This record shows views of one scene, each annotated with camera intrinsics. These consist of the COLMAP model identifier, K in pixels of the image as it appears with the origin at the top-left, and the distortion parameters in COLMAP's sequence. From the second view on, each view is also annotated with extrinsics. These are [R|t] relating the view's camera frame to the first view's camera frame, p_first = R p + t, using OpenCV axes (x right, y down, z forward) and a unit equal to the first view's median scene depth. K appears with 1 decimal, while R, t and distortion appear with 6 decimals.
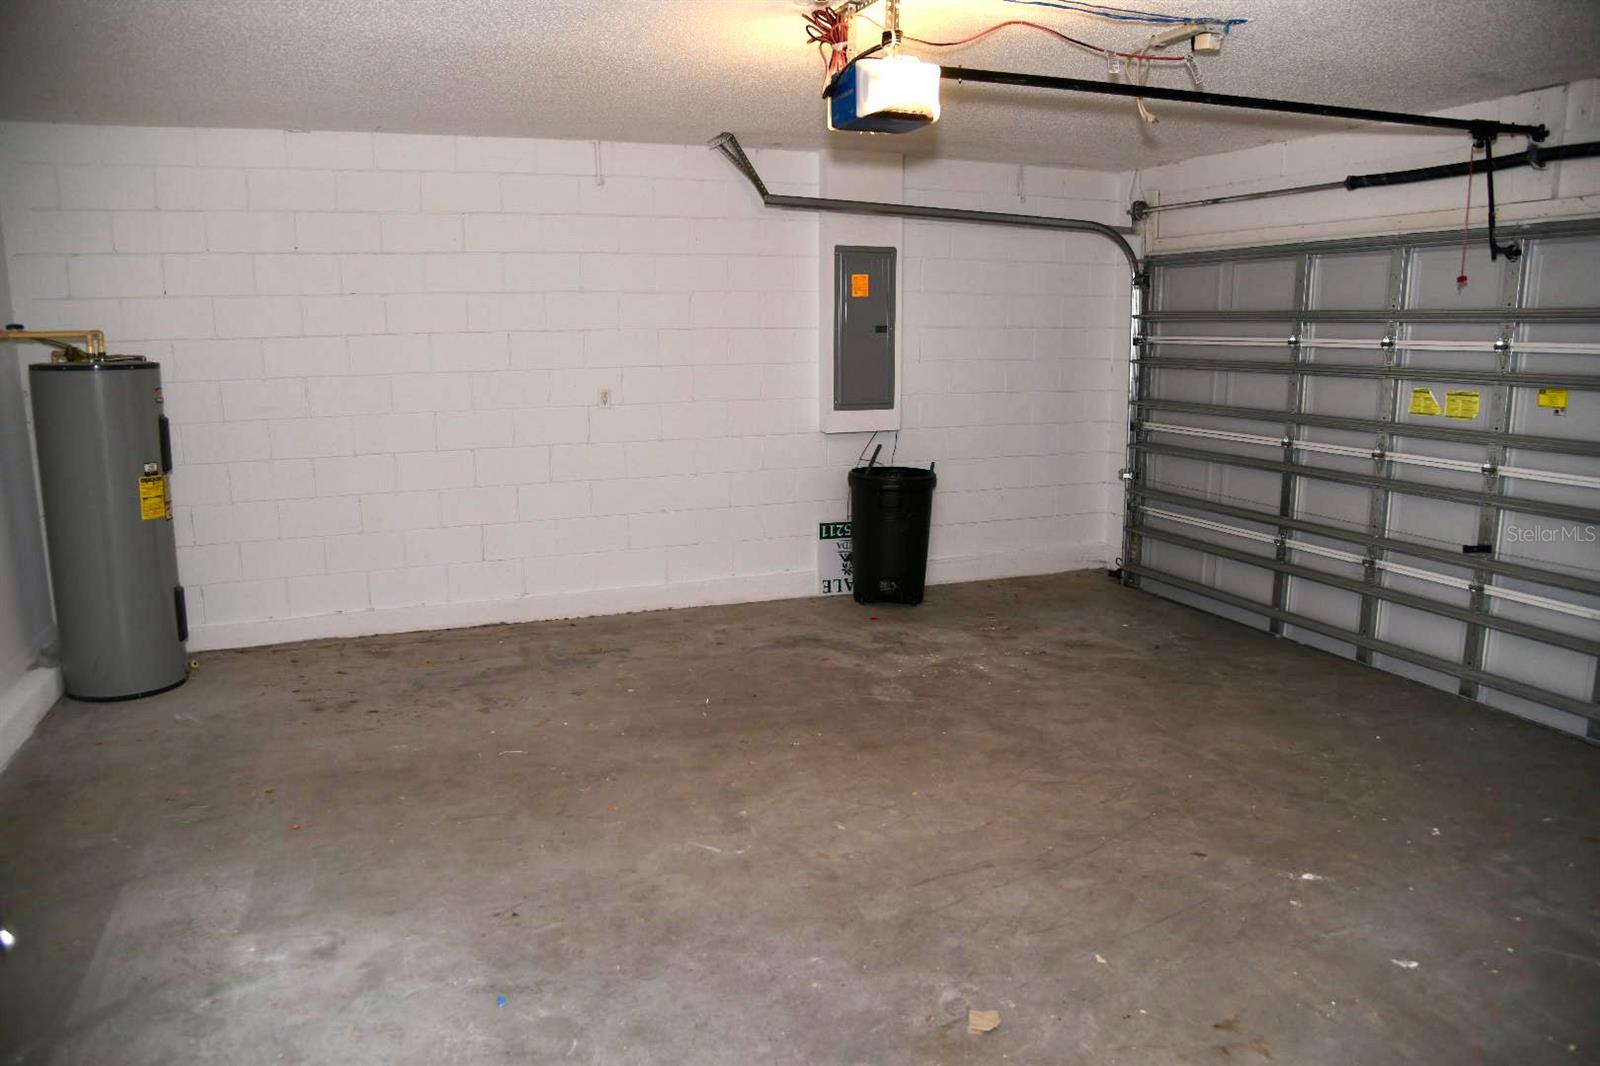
lens RADIAL K [[1127.7, 0, 802.6], [0, 1127.7, 536.2], [0, 0, 1]] dist [-0.080721, 0.009918]
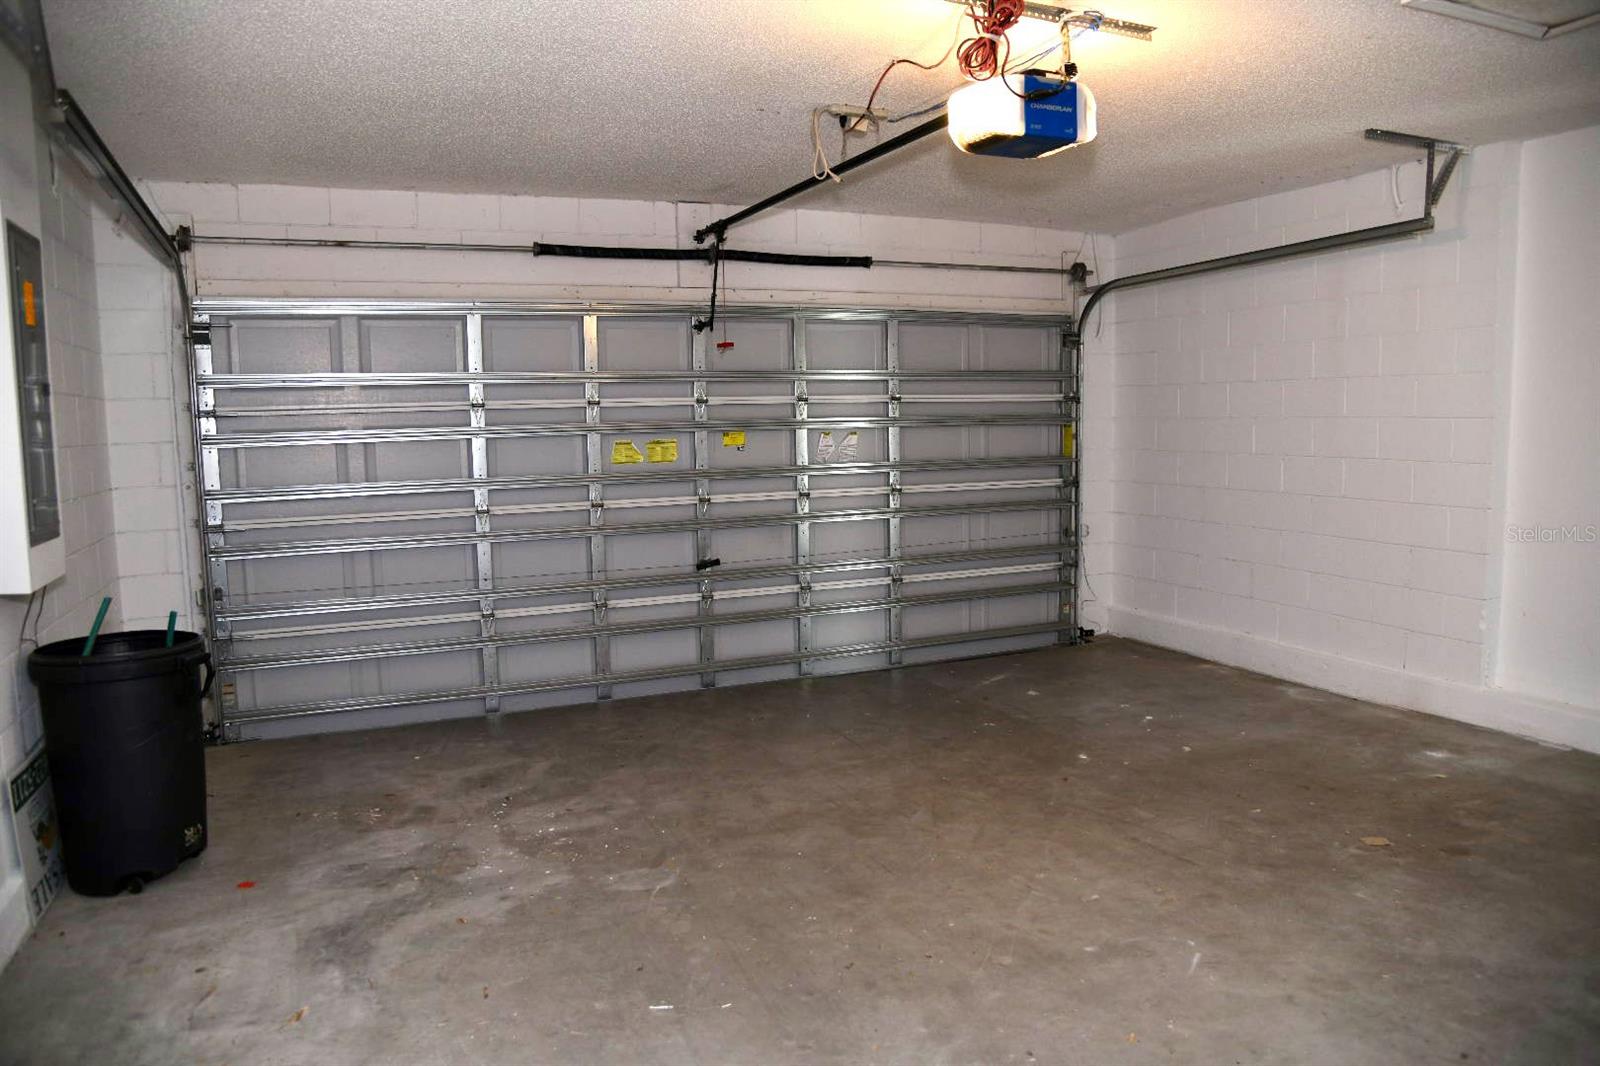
lens RADIAL K [[1127.7, 0, 803.7], [0, 1127.7, 533.6], [0, 0, 1]] dist [-0.080721, 0.009918]
pose [[-0.045041, -0.100387, 0.993928, -0.604545], [0.201418, 0.973593, 0.107461, -0.128943], [-0.978469, 0.205035, -0.023631, 0.866478]]
